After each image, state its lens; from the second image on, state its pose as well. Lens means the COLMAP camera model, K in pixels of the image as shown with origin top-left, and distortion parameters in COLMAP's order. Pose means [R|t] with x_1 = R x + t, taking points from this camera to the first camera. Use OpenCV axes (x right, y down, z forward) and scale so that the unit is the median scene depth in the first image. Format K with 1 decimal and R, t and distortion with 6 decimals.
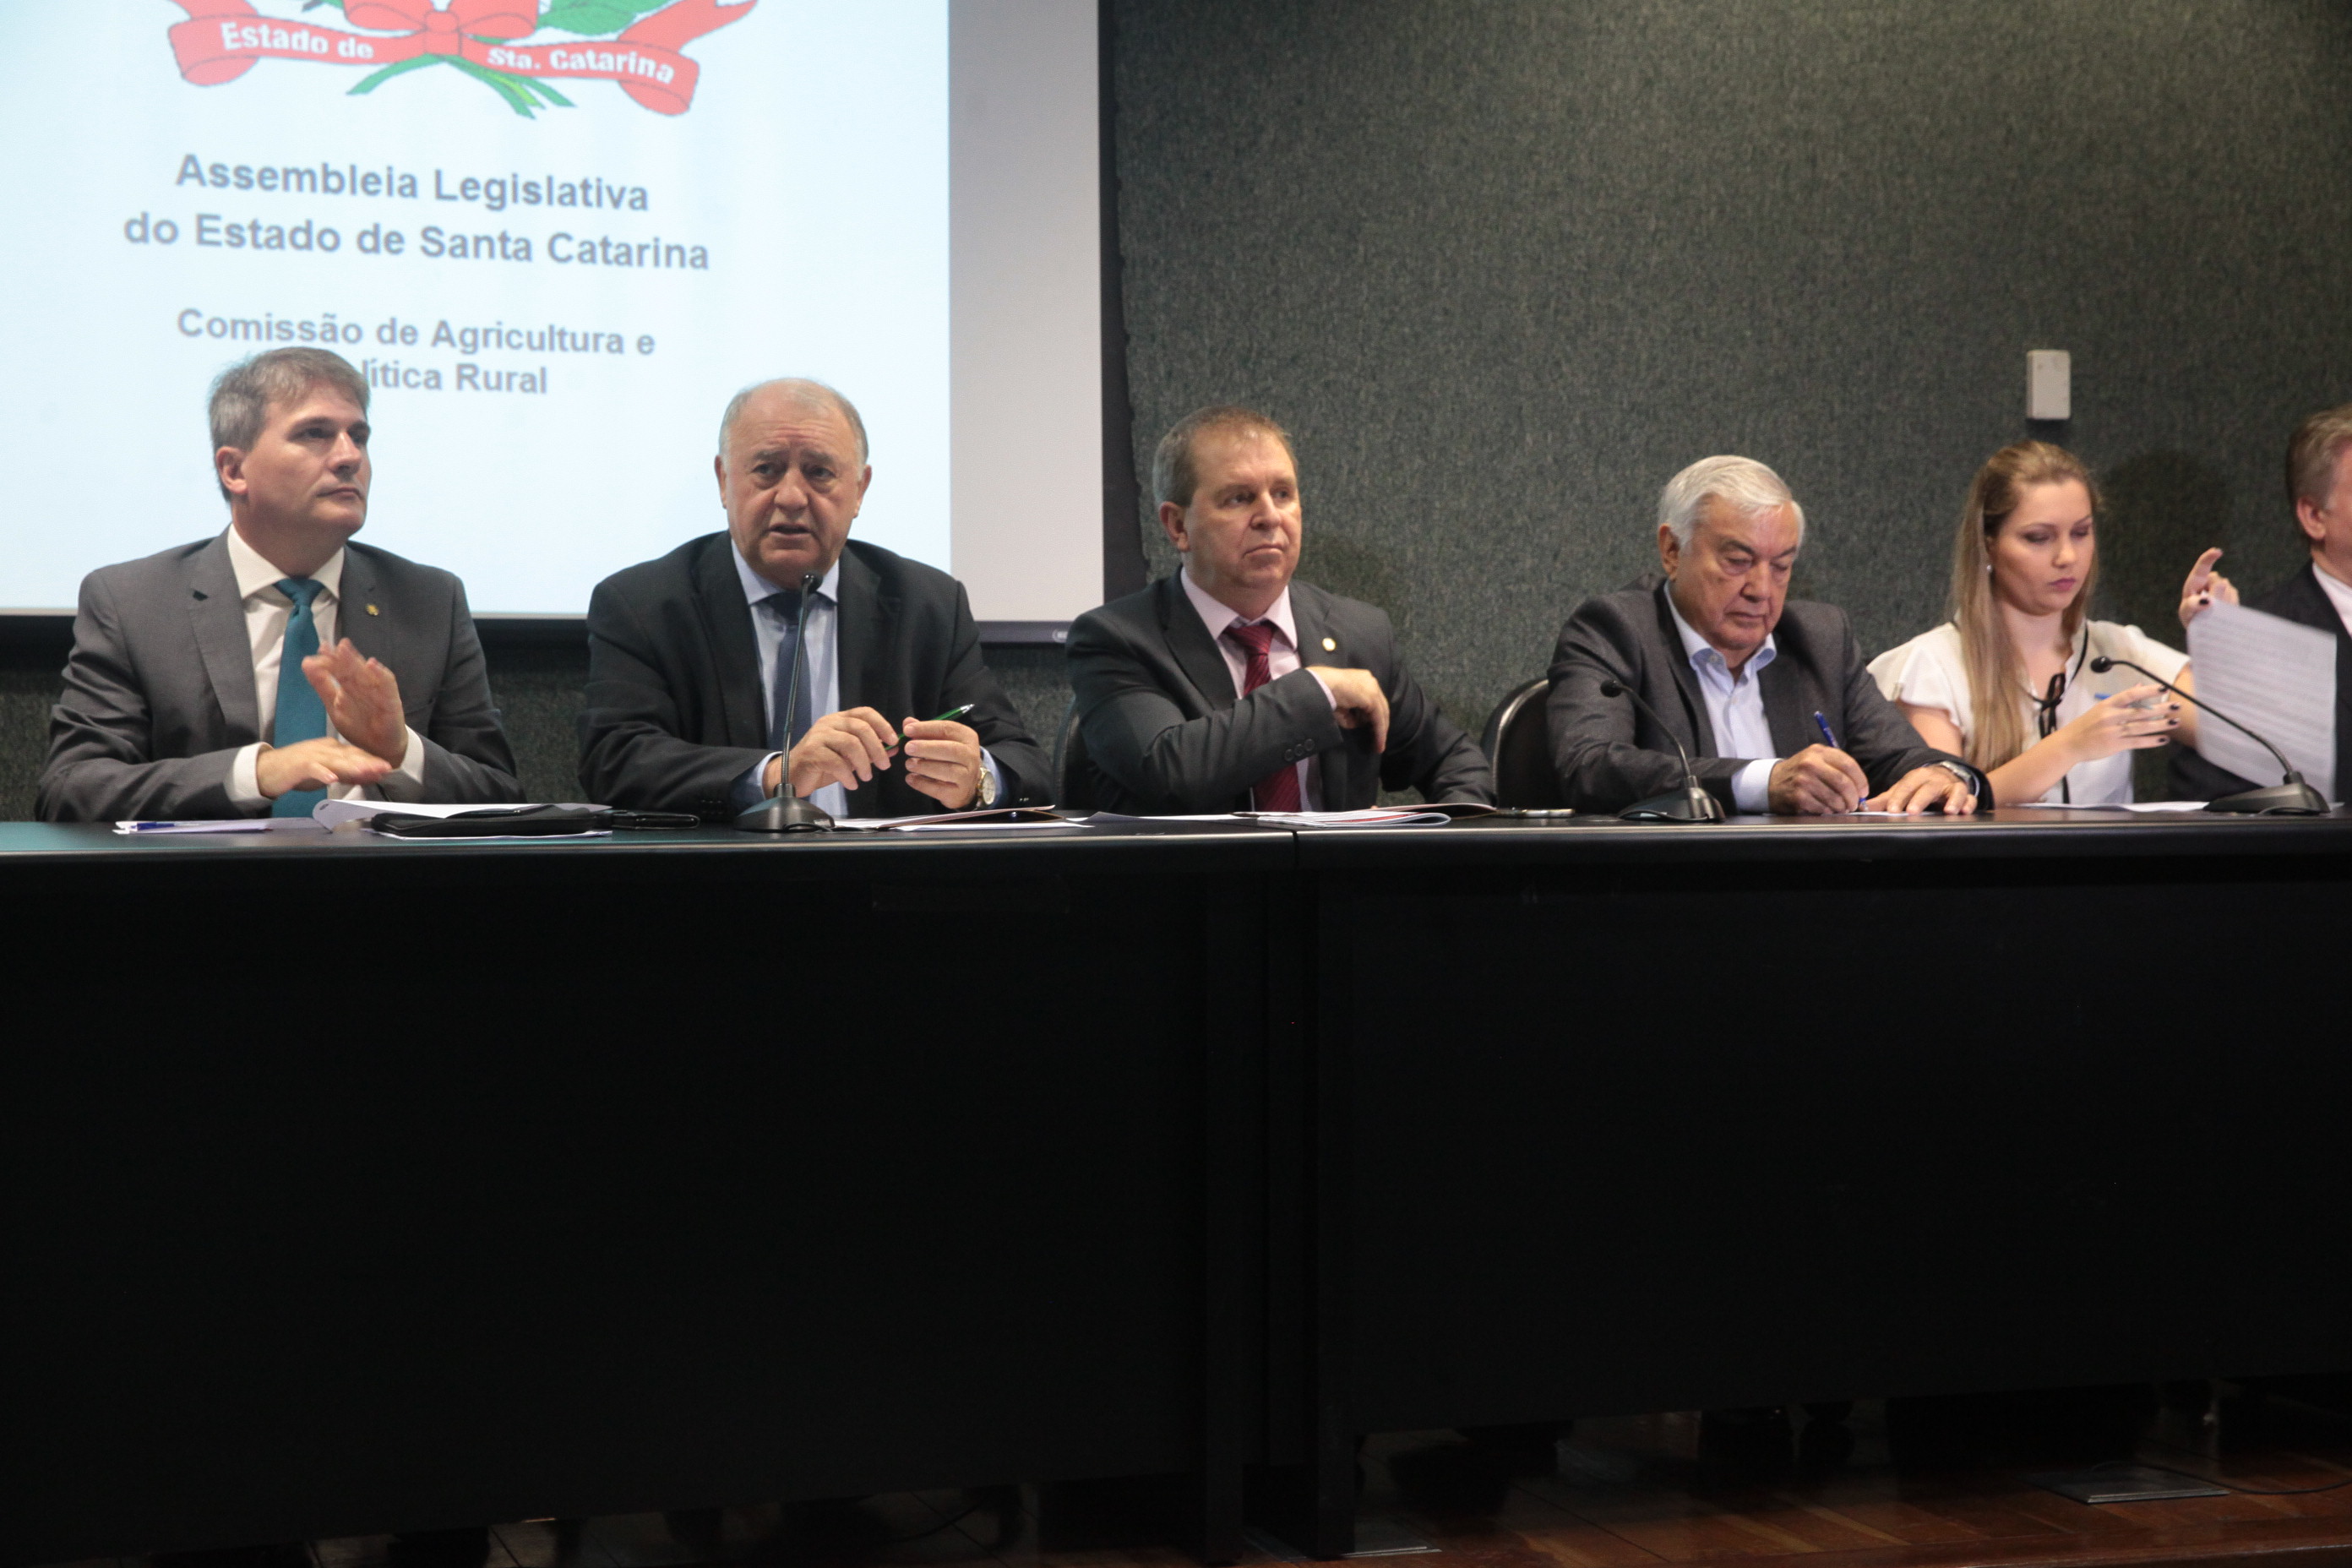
lens RADIAL K [[3713.0, 0, 1176.0], [0, 3713.0, 784.0], [0, 0, 1]] dist [0.141770, 0.076612]
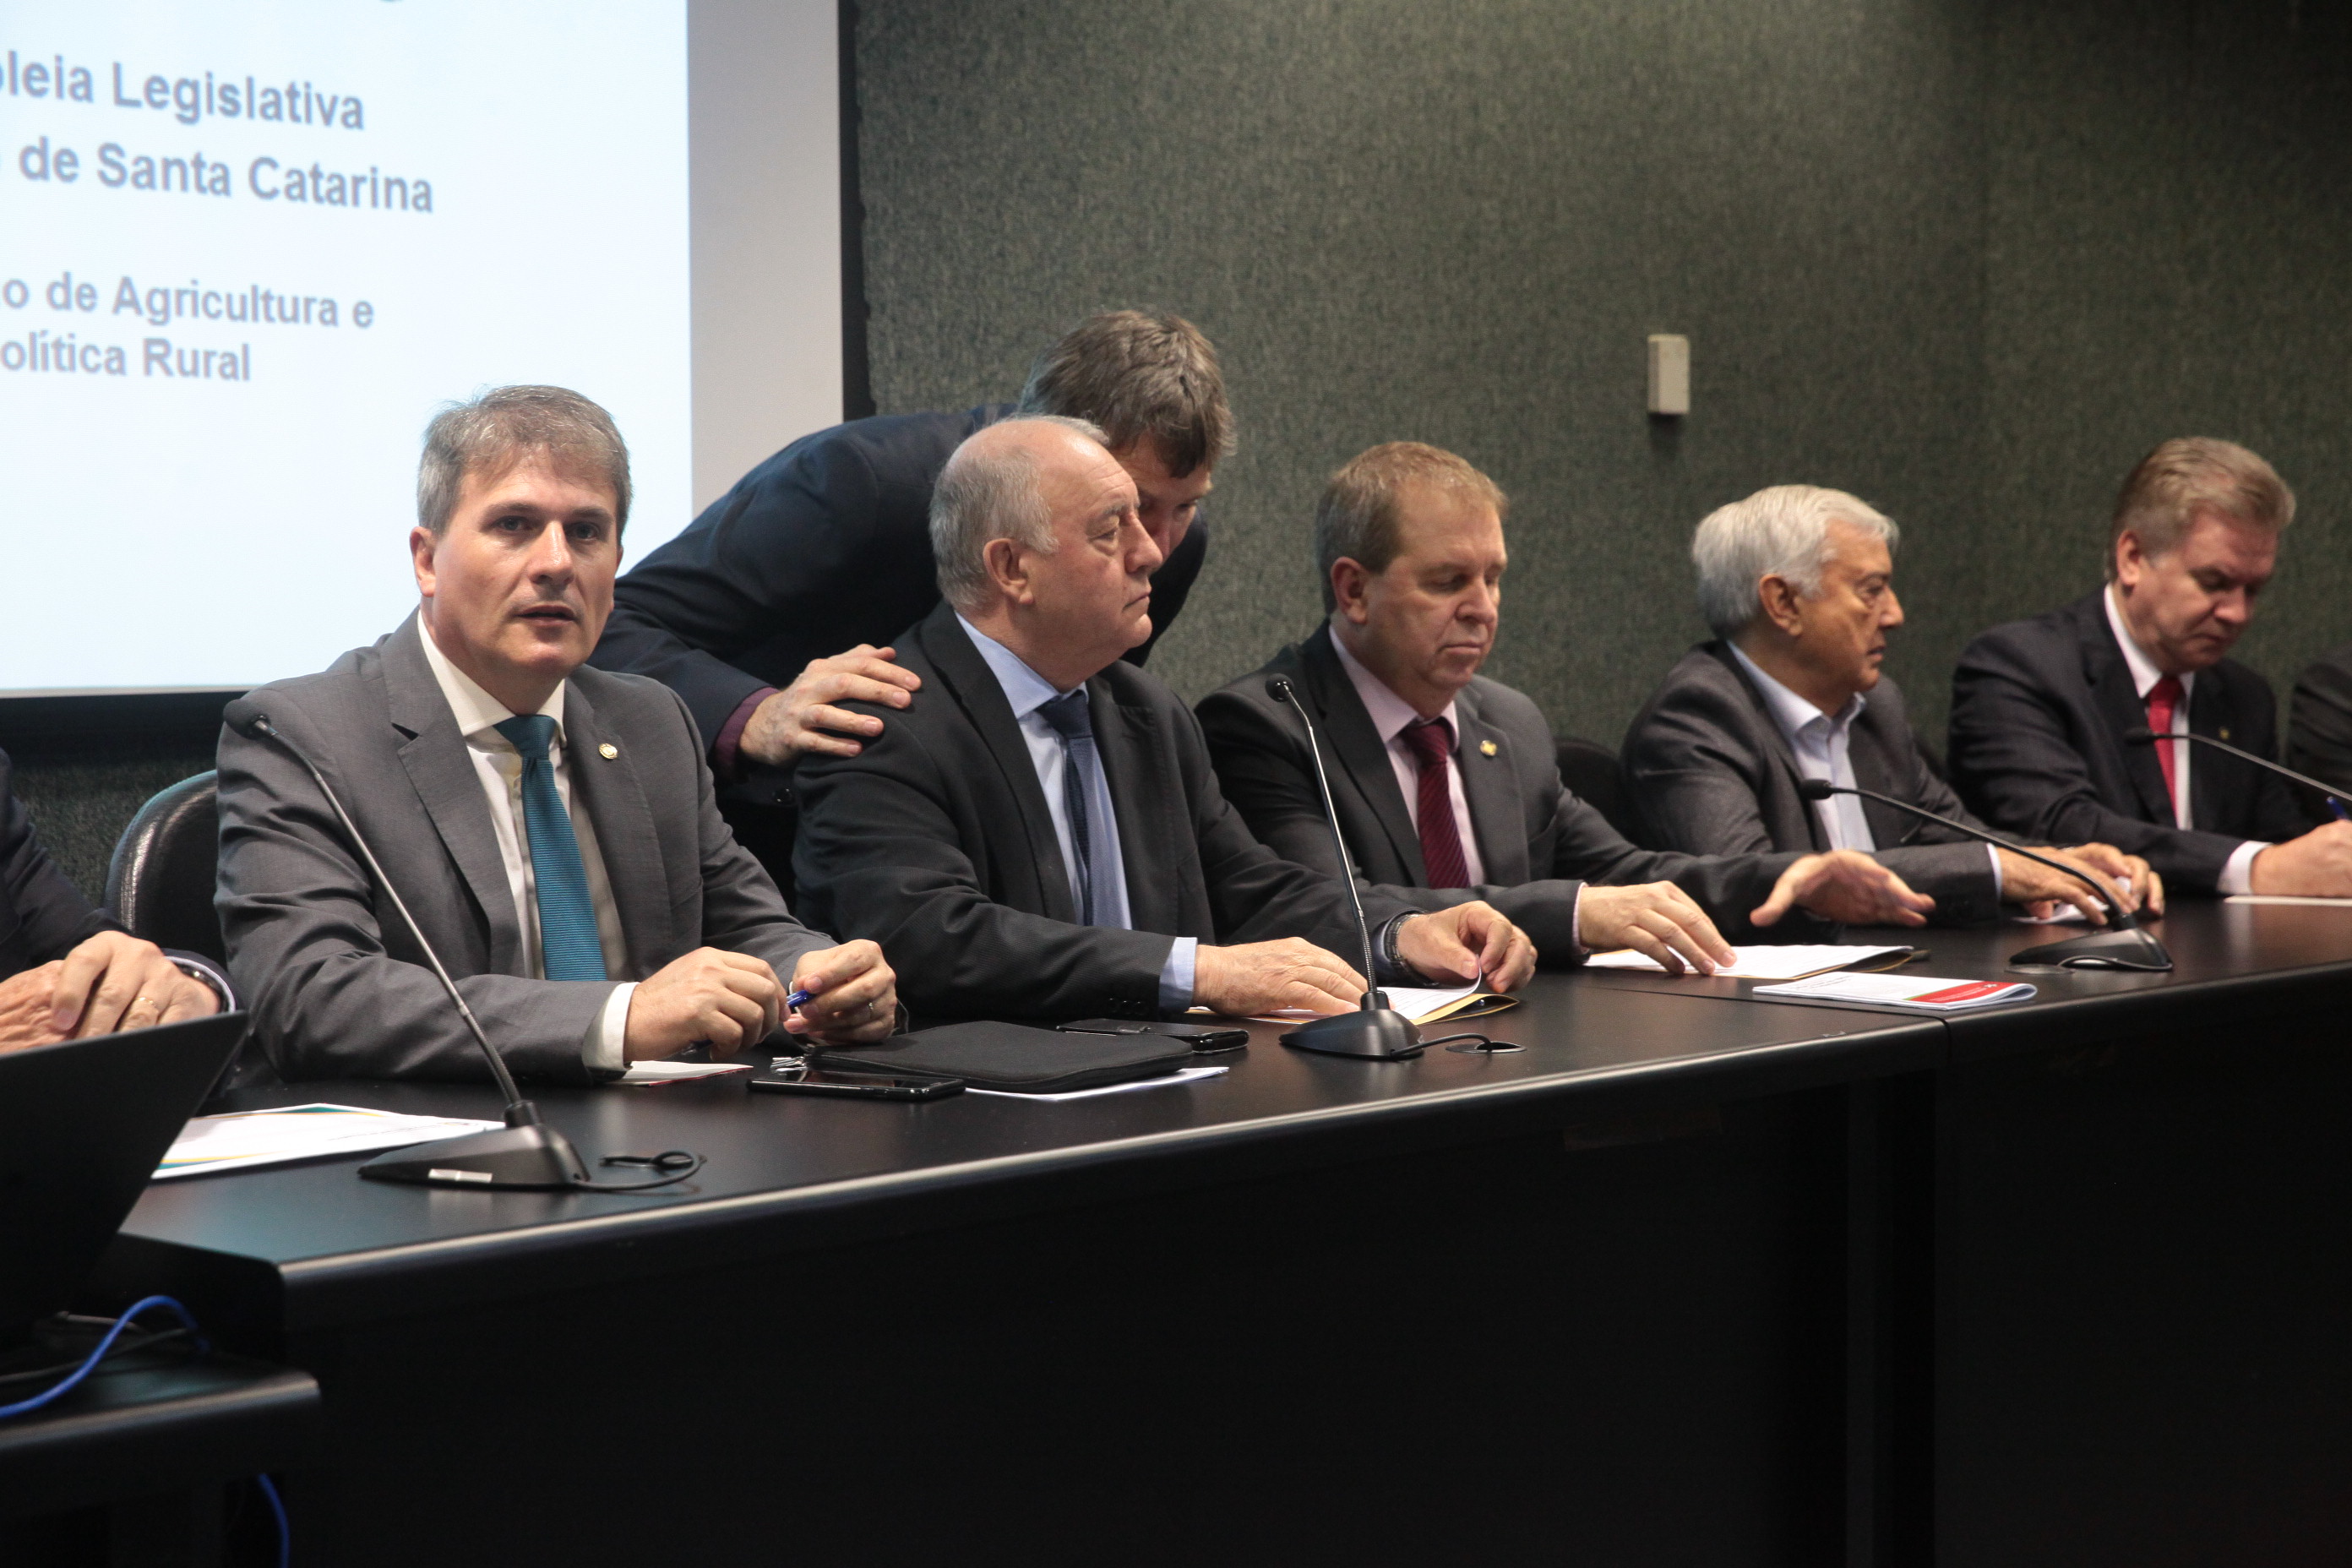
lens RADIAL K [[4509.6, 0, 1256.7], [0, 4509.6, 777.9], [0, 0, 1]] dist [0.209984, 0.088830]
pose [[0.873472, -0.023617, 0.486301, -0.426150], [0.007854, 0.999376, 0.034427, -0.056151], [-0.486811, -0.026252, 0.873113, 0.132017]]
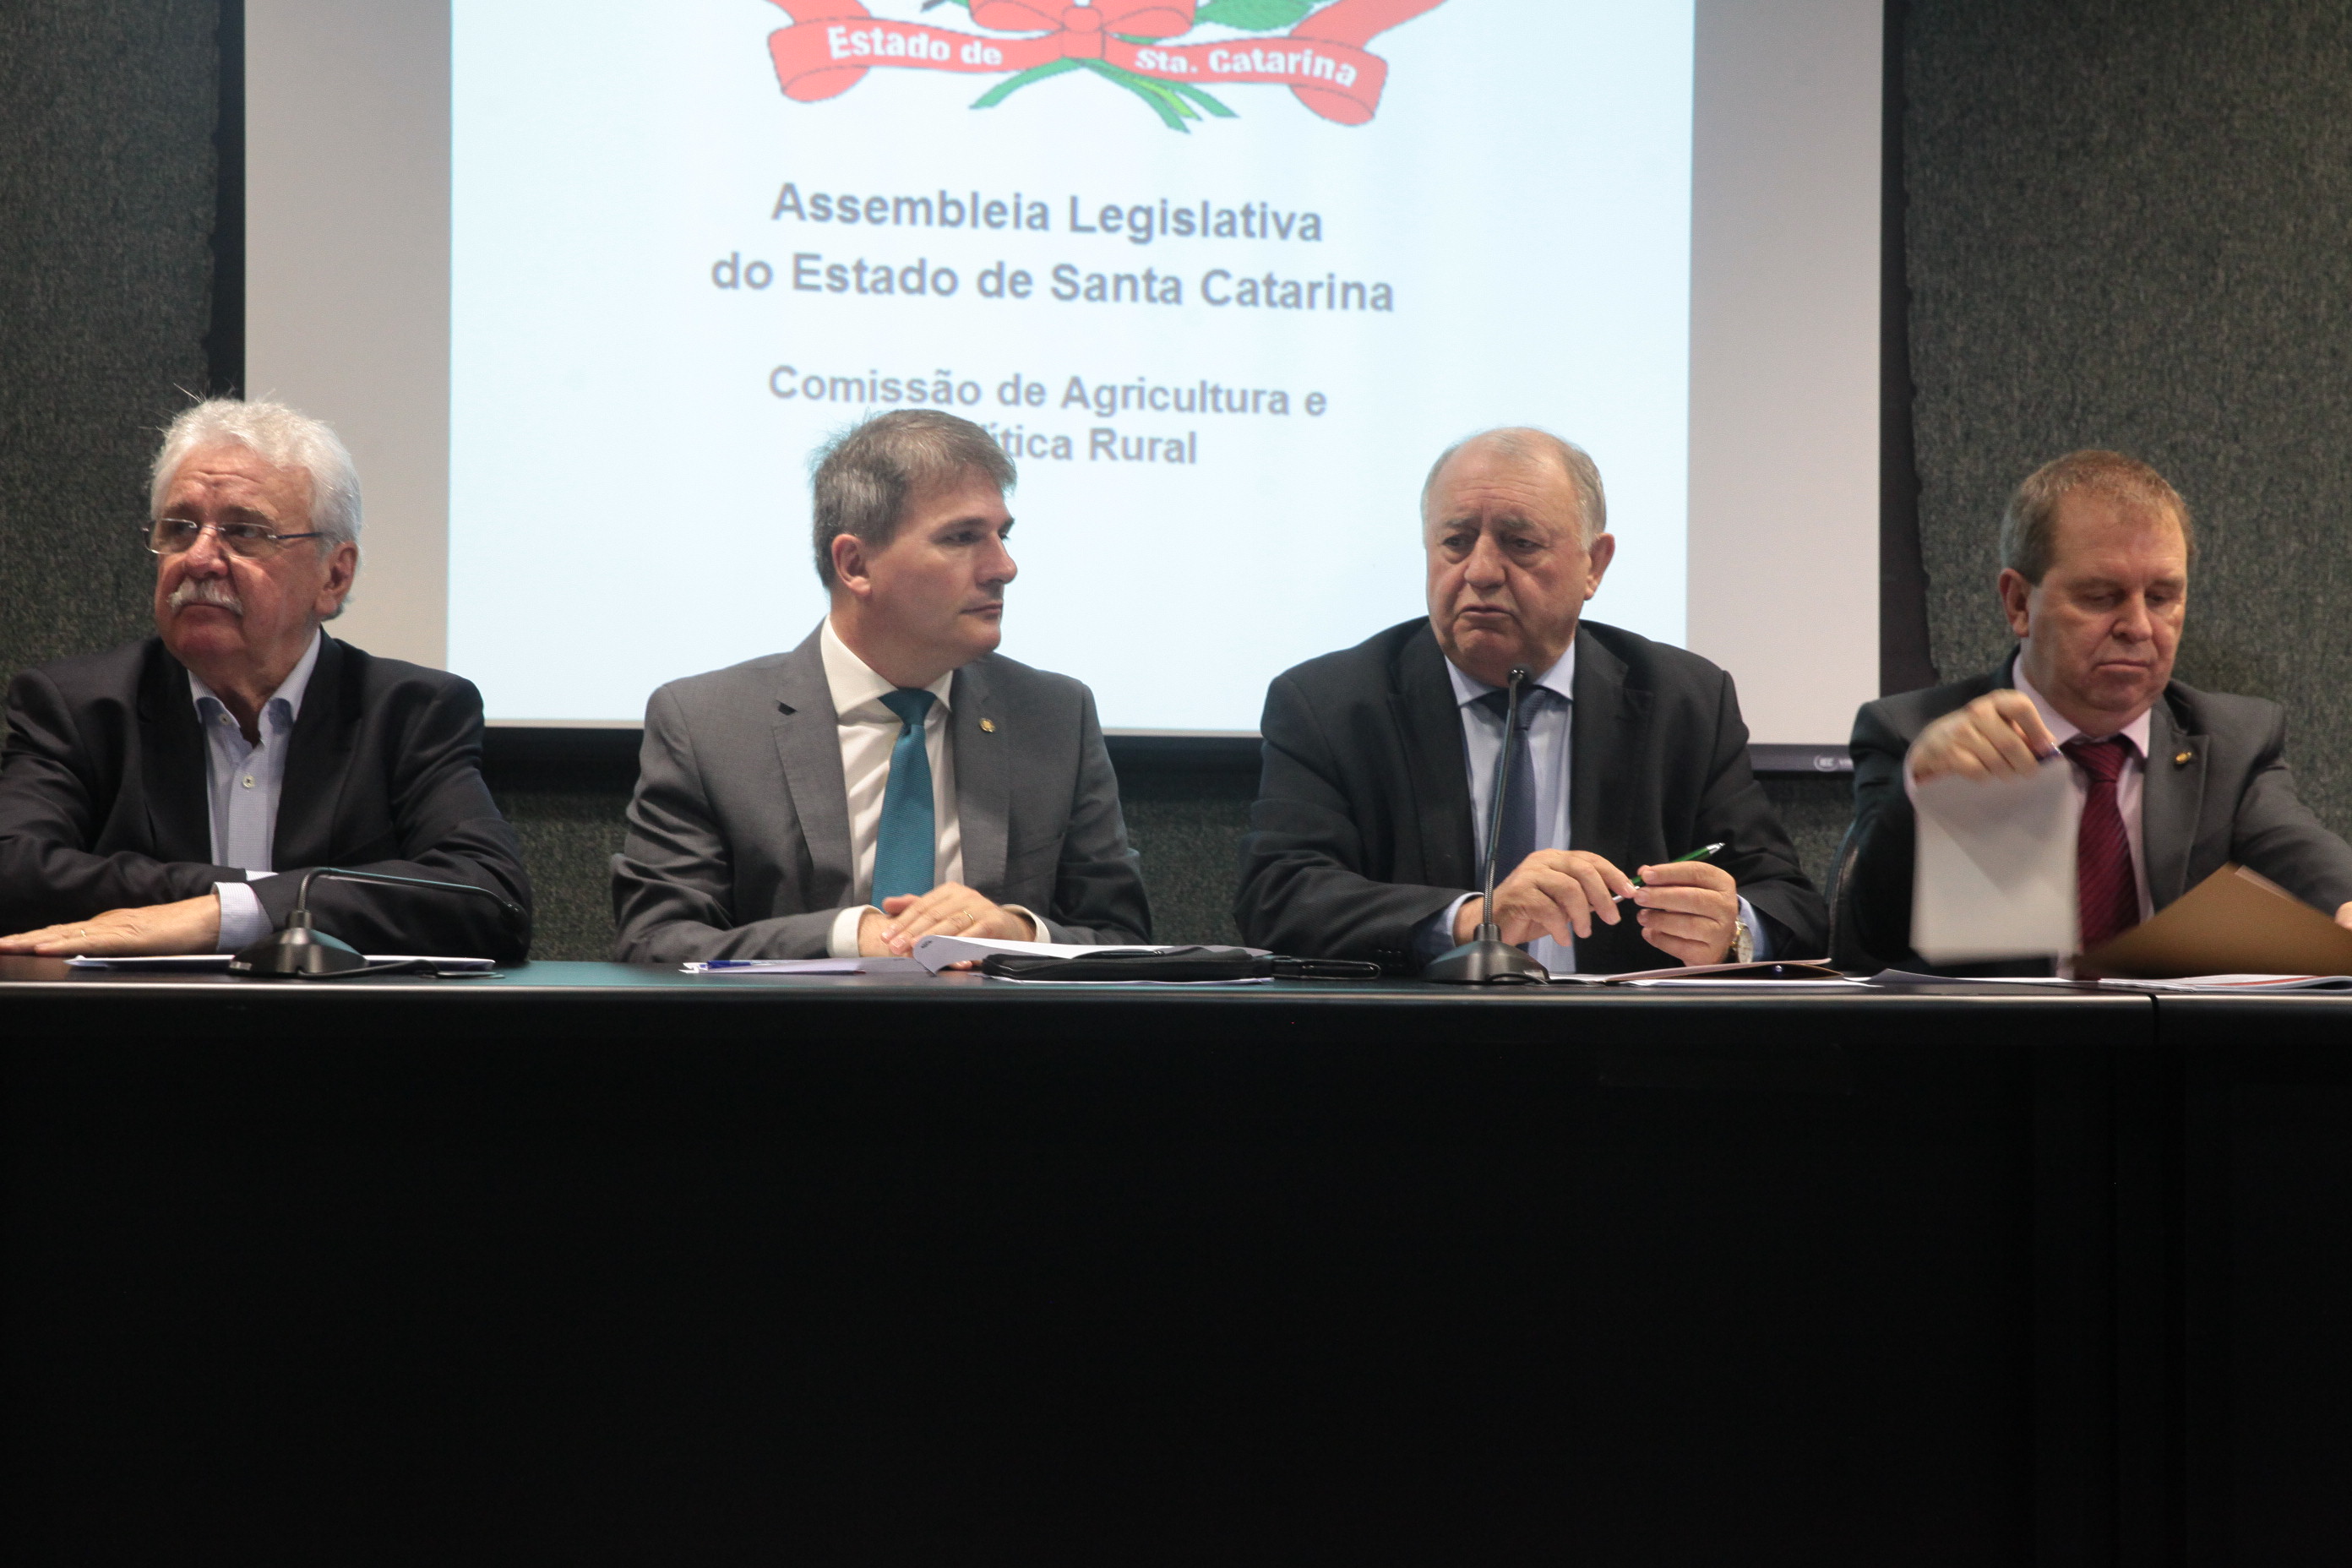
lens RADIAL K [[4414.9, 0, 1173.0], [0, 4414.9, 790.6], [0, 0, 1]] dist [0.183405, 0.327077]
pose [[0.985801, 0.007553, -0.167749, -0.009572], [-0.015018, 0.998950, -0.043277, 0.009513], [0.167246, 0.045181, 0.984879, 0.043150]]
